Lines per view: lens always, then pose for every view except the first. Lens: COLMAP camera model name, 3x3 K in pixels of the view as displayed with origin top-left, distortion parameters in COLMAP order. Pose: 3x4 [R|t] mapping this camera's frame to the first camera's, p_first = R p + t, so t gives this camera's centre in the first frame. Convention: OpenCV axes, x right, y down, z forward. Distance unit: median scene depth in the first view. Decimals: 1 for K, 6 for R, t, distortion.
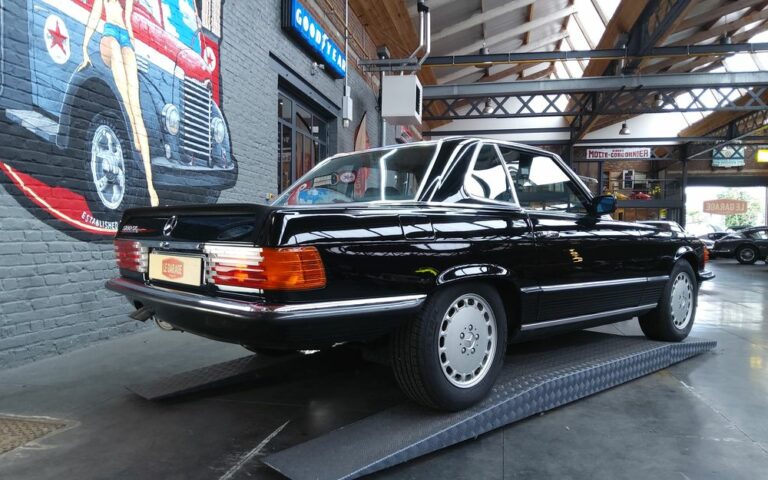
lens RADIAL K [[585.4, 0, 391.5], [0, 585.4, 236.8], [0, 0, 1]] dist [0.077198, -0.126583]
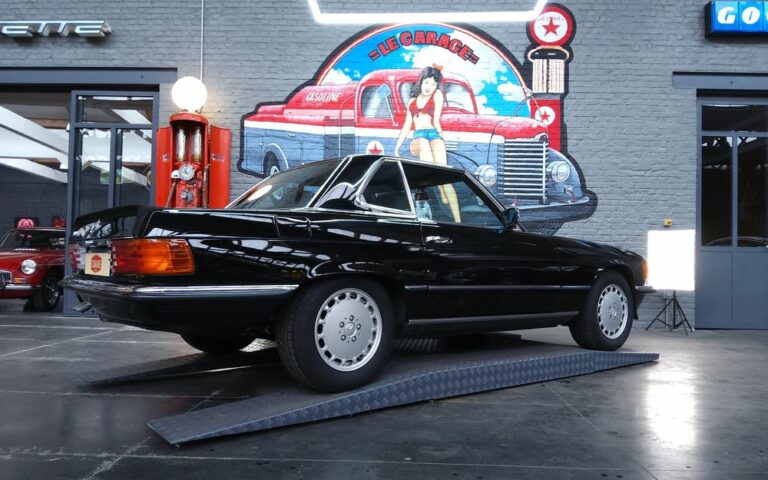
lens RADIAL K [[585.4, 0, 378.0], [0, 585.4, 247.4], [0, 0, 1]] dist [0.077198, -0.126583]
pose [[0.144858, -0.040250, -0.988634, 0.992339], [-0.022900, 0.998768, -0.044018, 0.035601], [0.989187, 0.029016, 0.143757, 0.593187]]
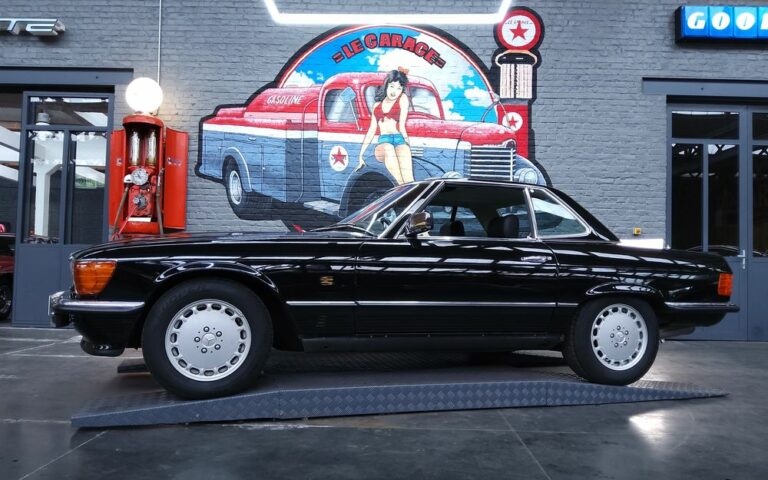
lens RADIAL K [[585.4, 0, 379.1], [0, 585.4, 246.0], [0, 0, 1]] dist [0.077198, -0.126583]
pose [[0.167822, -0.050181, -0.984539, 0.955012], [-0.025377, 0.998153, -0.055201, 0.023556], [0.985491, 0.034249, 0.166238, 0.657497]]
